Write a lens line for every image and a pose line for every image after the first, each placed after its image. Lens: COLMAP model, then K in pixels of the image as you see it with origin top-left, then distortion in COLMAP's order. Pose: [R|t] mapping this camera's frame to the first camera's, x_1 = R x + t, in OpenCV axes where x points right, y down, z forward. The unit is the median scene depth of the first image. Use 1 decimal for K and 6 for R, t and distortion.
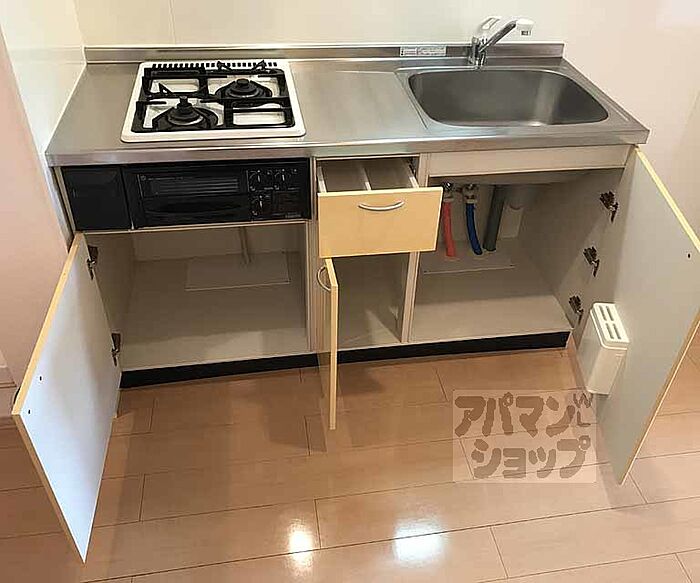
lens RADIAL K [[651.3, 0, 350.0], [0, 651.3, 291.5], [0, 0, 1]] dist [0.012002, 0.015803]
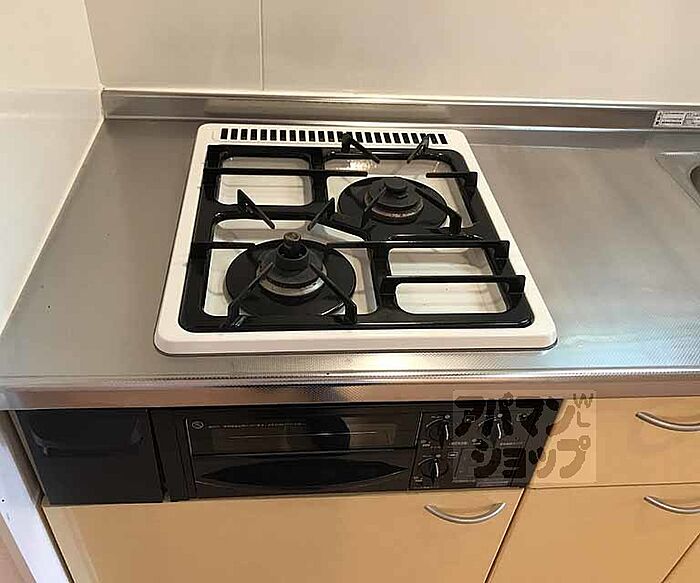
lens RADIAL K [[651.3, 0, 350.0], [0, 651.3, 291.5], [0, 0, 1]] dist [0.012002, 0.015803]
pose [[0.997171, 0.062948, -0.041078, -0.172039], [-0.061655, 0.997584, 0.032010, -0.249488], [0.042994, -0.029387, 0.998643, 0.478699]]
